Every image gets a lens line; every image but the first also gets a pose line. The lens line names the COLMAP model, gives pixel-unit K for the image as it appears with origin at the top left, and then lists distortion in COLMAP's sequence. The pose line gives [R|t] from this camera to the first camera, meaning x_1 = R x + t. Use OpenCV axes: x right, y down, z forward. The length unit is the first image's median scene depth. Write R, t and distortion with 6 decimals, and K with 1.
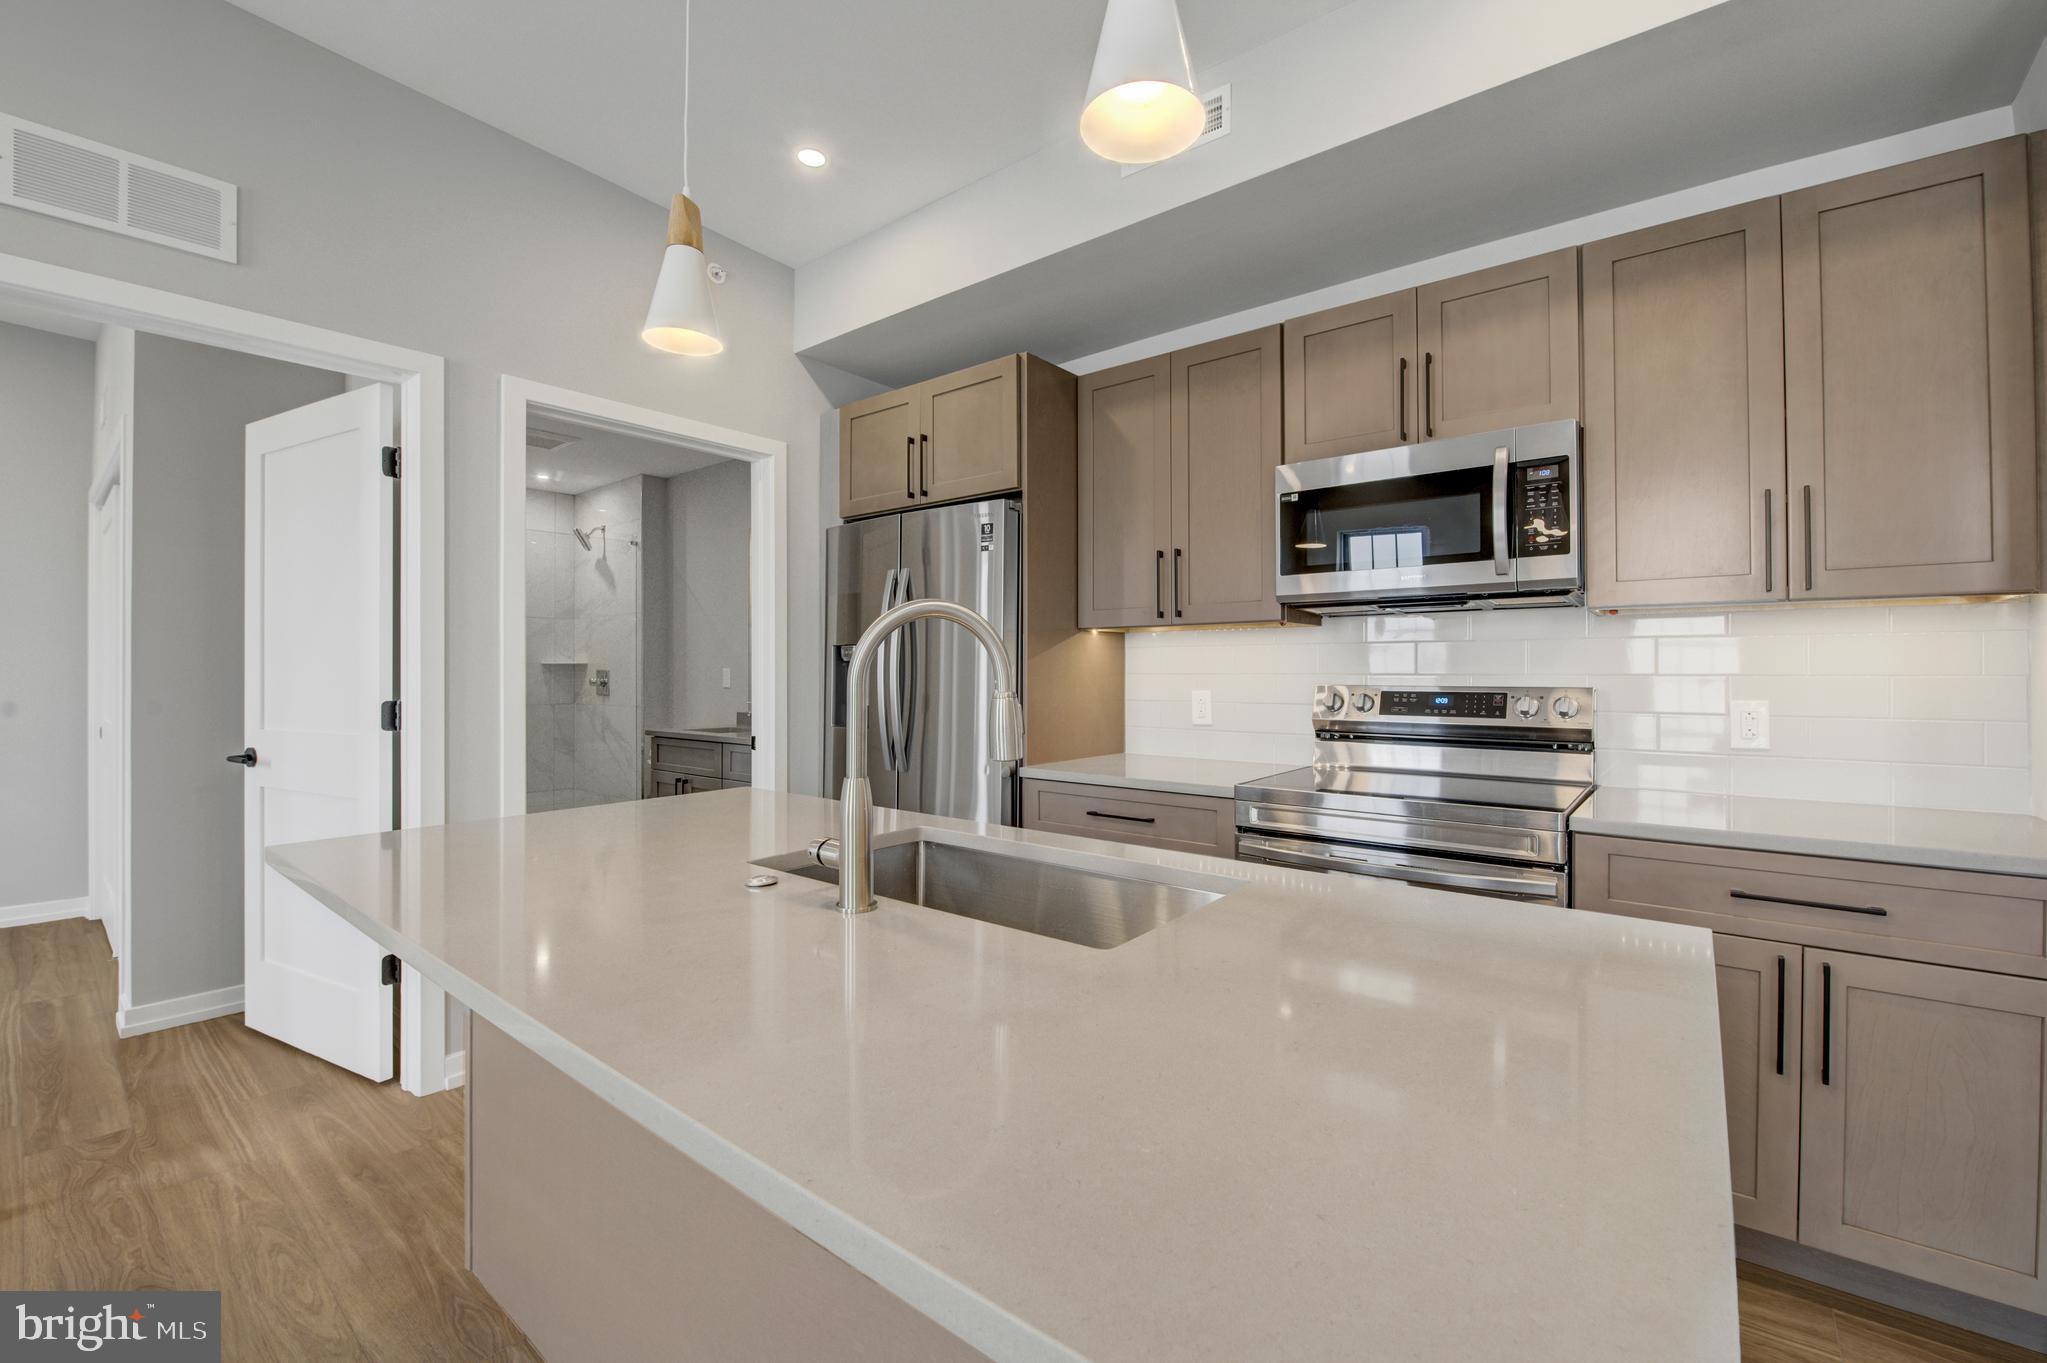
lens RADIAL K [[844.9, 0, 1039.5], [0, 844.9, 667.8], [0, 0, 1]] dist [-0.020606, -0.000094]
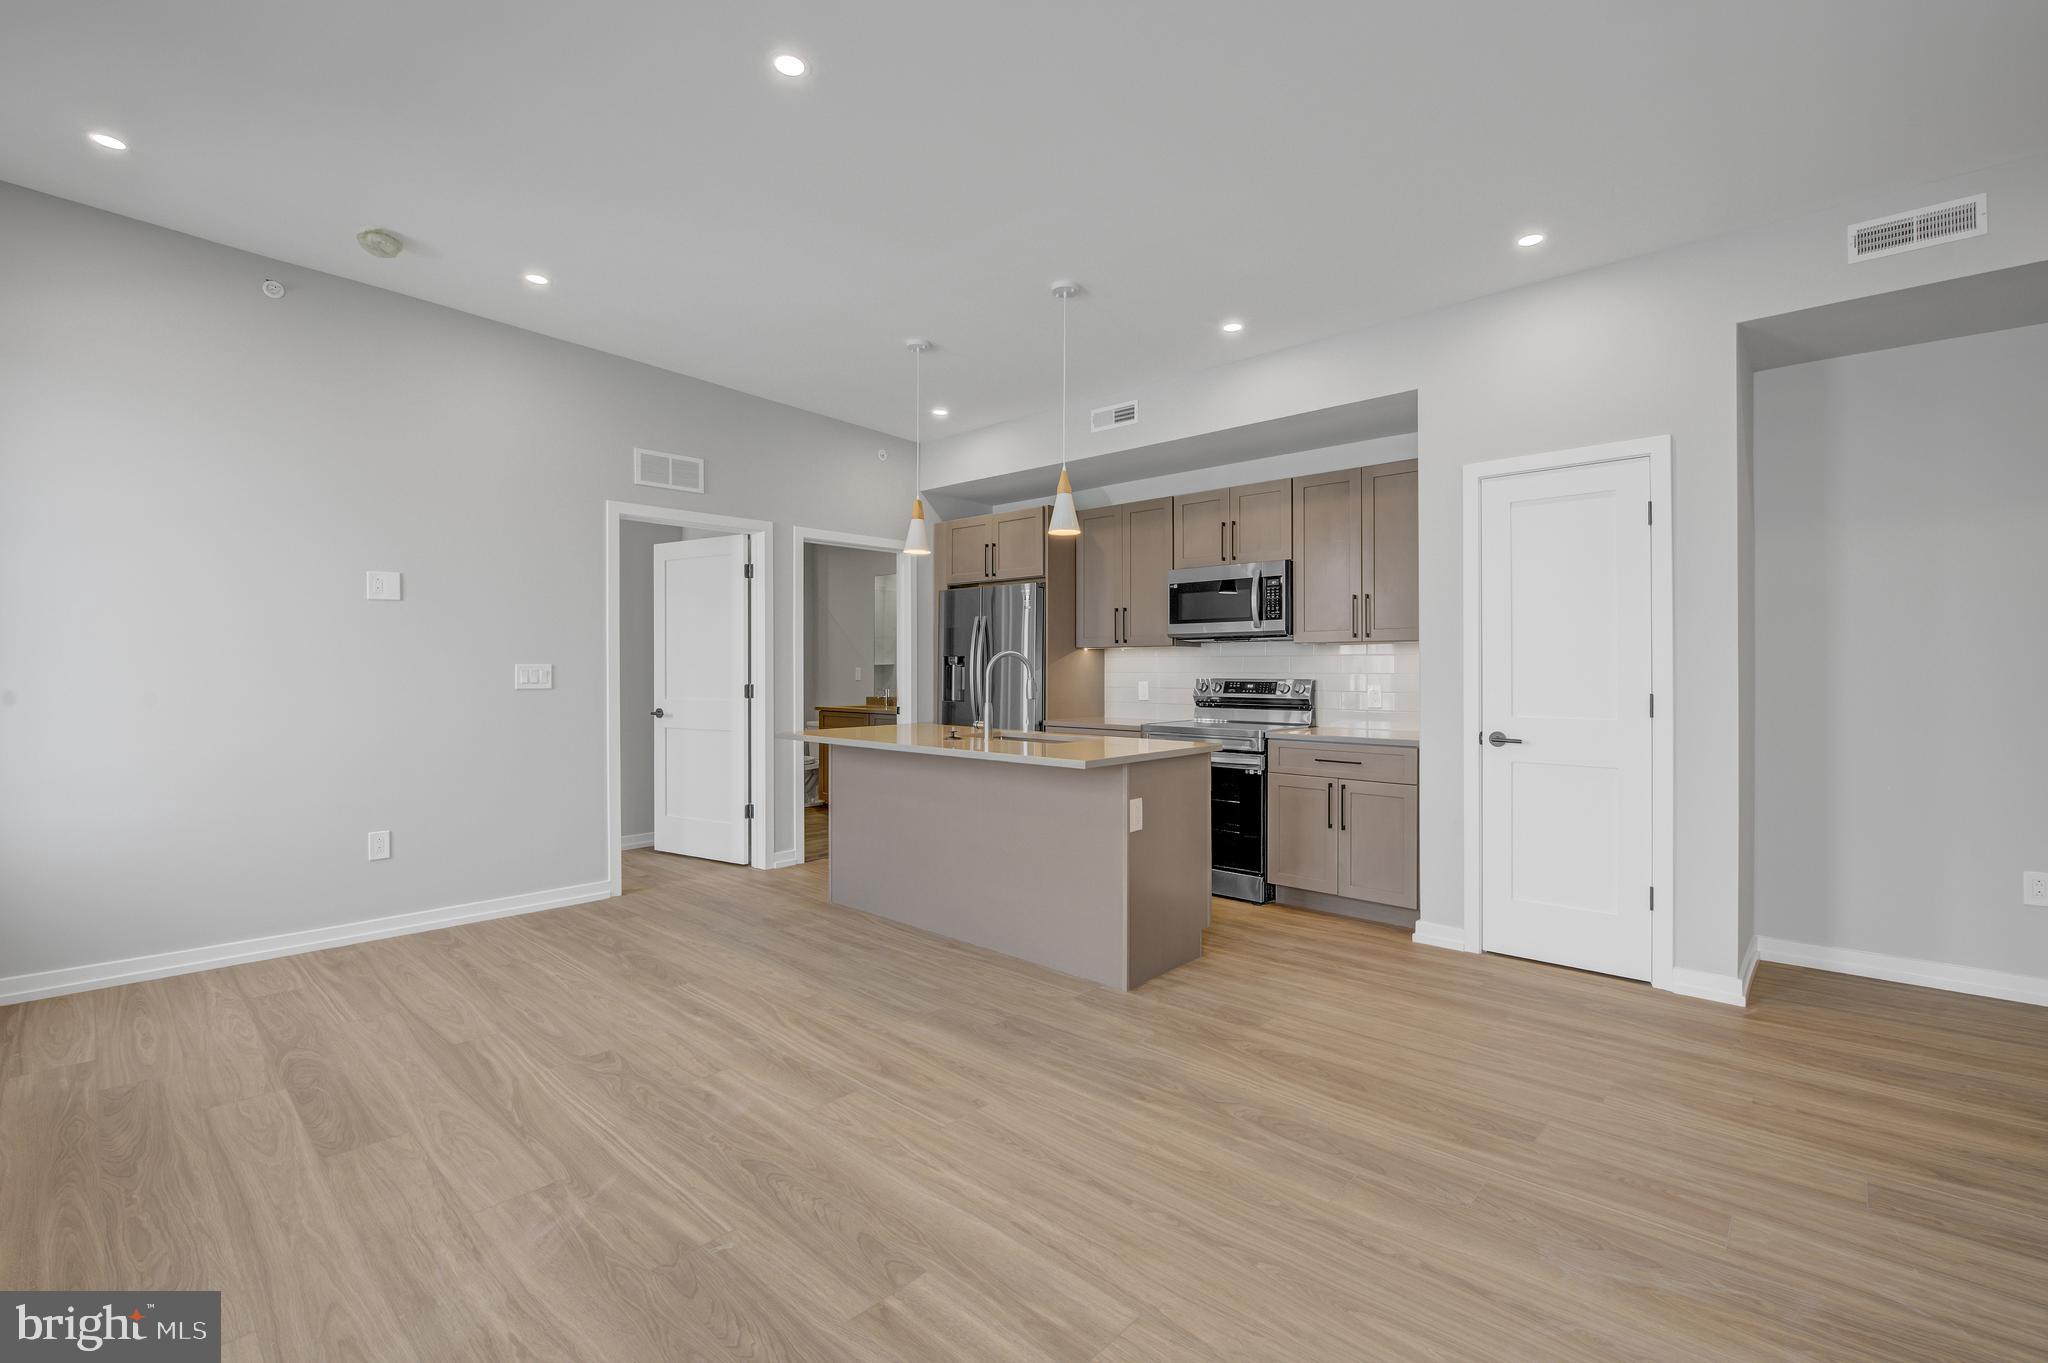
lens RADIAL K [[928.2, 0, 985.4], [0, 928.2, 671.3], [0, 0, 1]] dist [-0.002190, -0.000227]
pose [[0.992471, 0.005248, -0.122365, 0.110832], [-0.004933, 0.999984, 0.002873, 0.000797], [0.122378, -0.002248, 0.992481, -1.185622]]
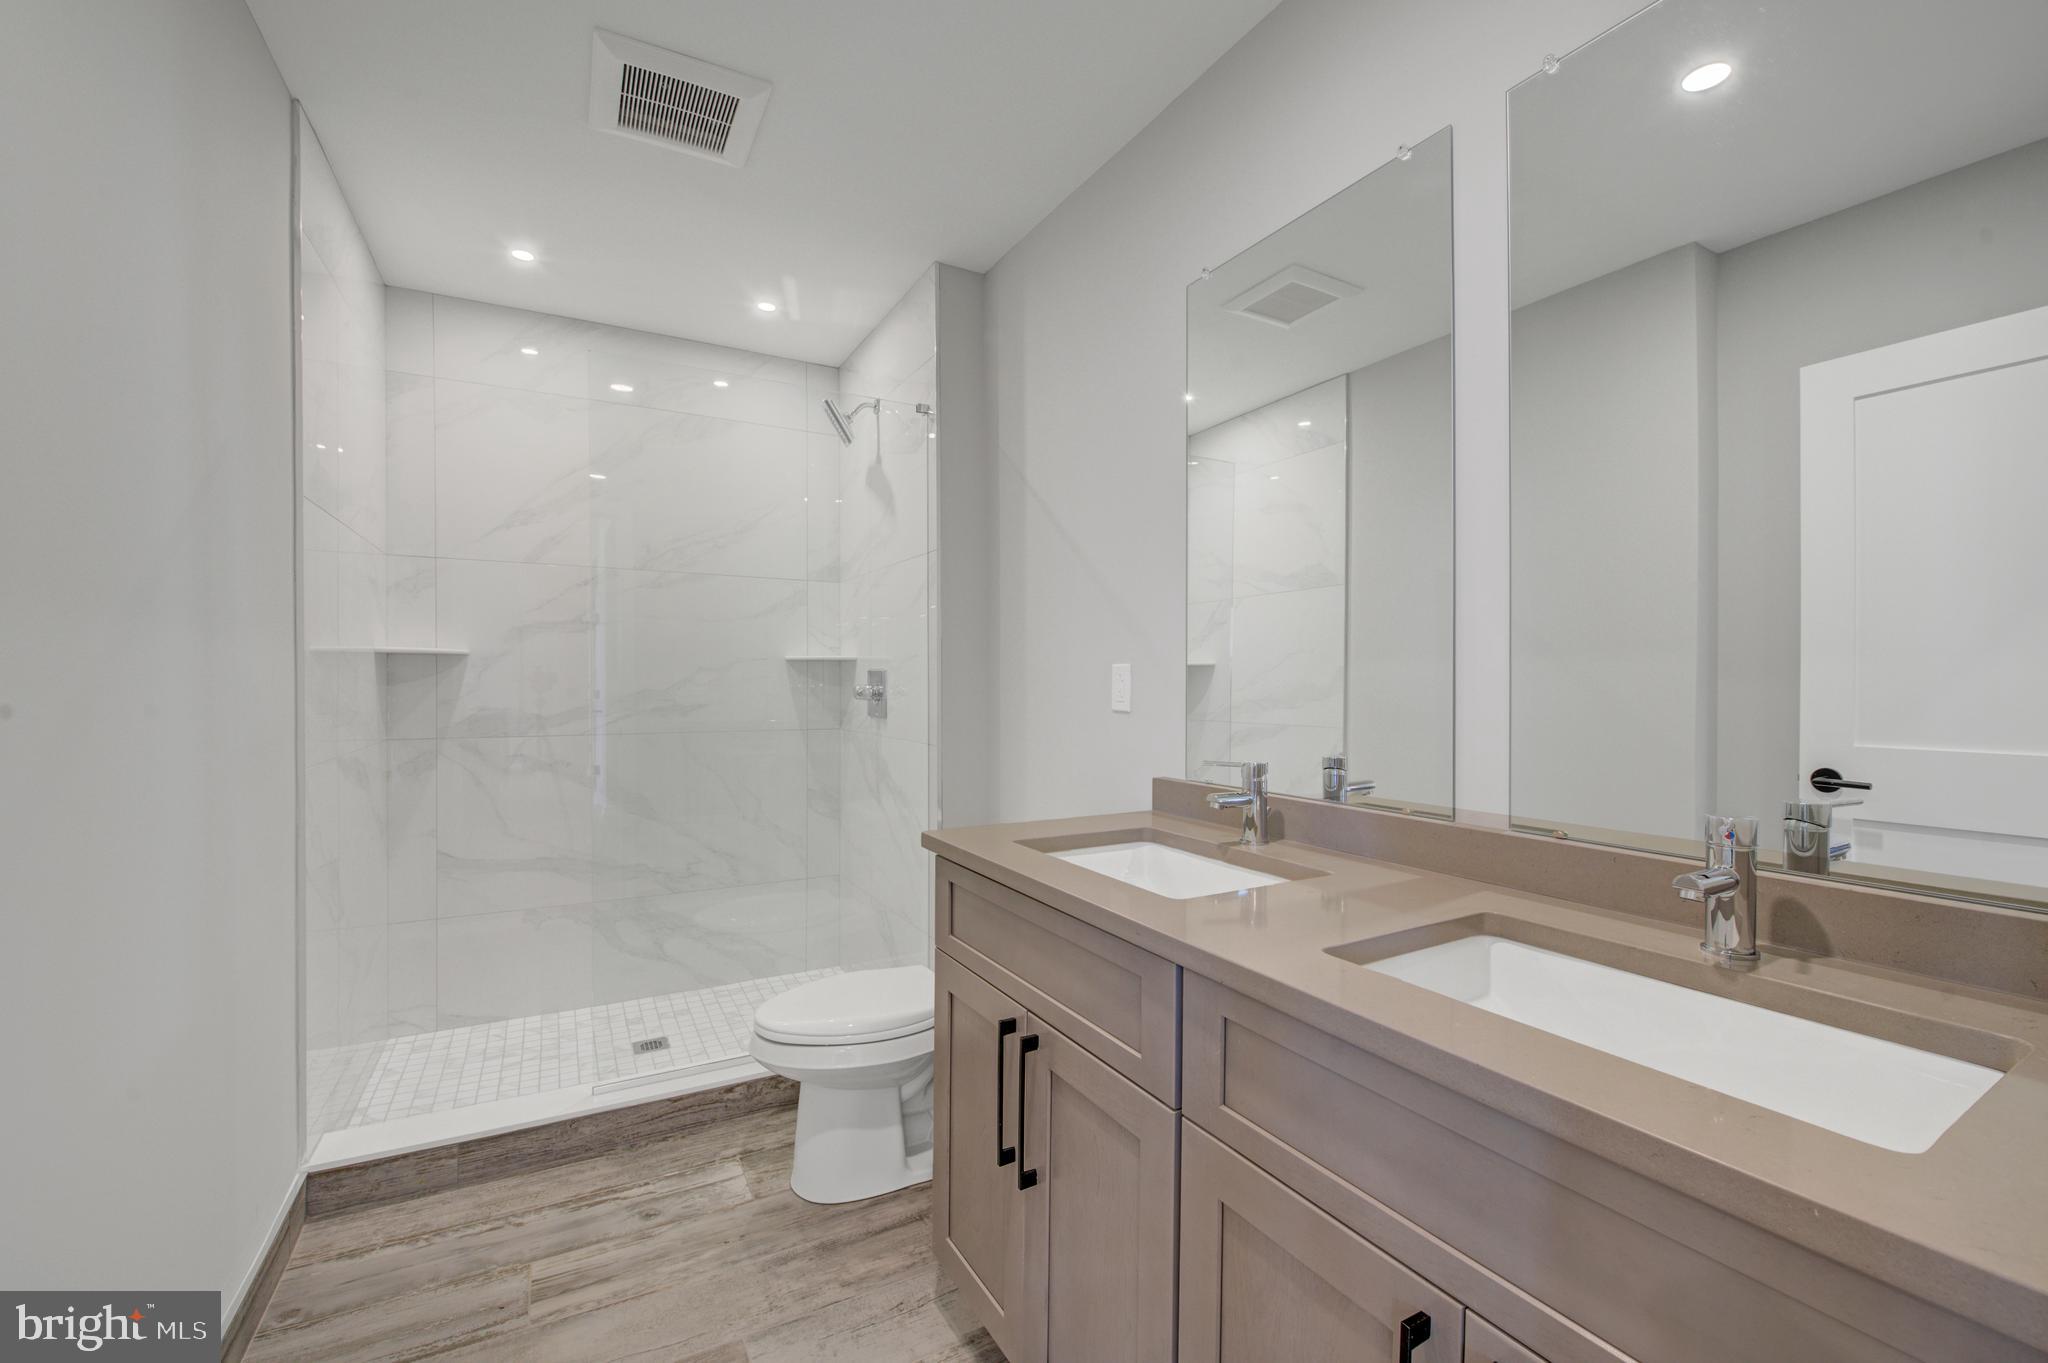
lens RADIAL K [[806.2, 0, 1018.8], [0, 806.2, 673.3], [0, 0, 1]] dist [-0.025091, 0.000021]
pose [[0.925101, 0.000276, -0.379720, -0.535715], [0.001088, 0.999994, 0.003378, 0.007139], [0.379719, -0.003538, 0.925095, 1.245434]]
